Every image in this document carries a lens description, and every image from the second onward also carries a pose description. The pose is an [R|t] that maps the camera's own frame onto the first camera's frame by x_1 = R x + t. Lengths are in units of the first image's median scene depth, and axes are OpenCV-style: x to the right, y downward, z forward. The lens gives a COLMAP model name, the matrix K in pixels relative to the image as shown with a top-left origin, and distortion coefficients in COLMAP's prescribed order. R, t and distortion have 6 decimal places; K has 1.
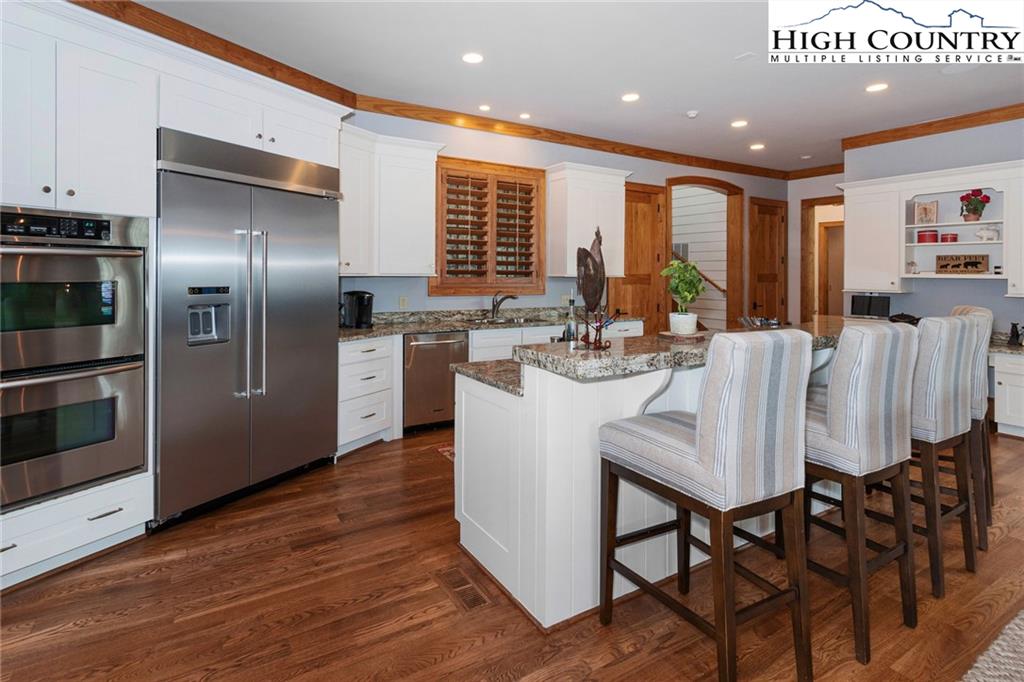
lens RADIAL K [[522.8, 0, 507.9], [0, 522.8, 322.7], [0, 0, 1]] dist [-0.003634, 0.001710]
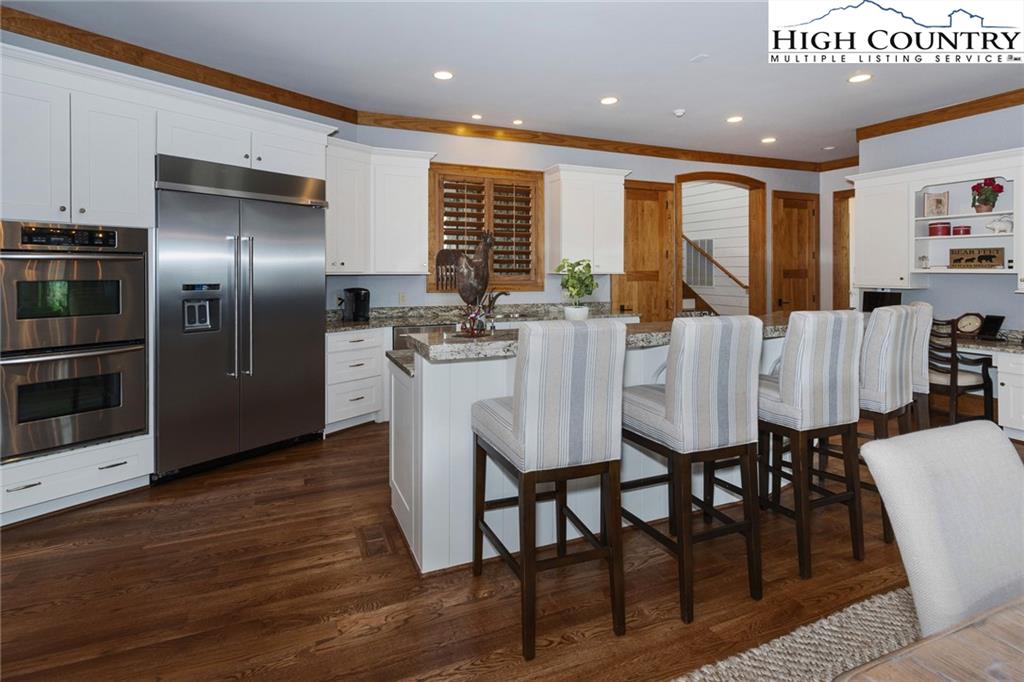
lens RADIAL K [[522.8, 0, 510.0], [0, 522.8, 324.1], [0, 0, 1]] dist [-0.003634, 0.001710]
pose [[0.990057, 0.007605, -0.140463, 0.227591], [-0.006578, 0.999948, 0.007771, 0.006915], [0.140515, -0.006769, 0.990055, -0.069990]]
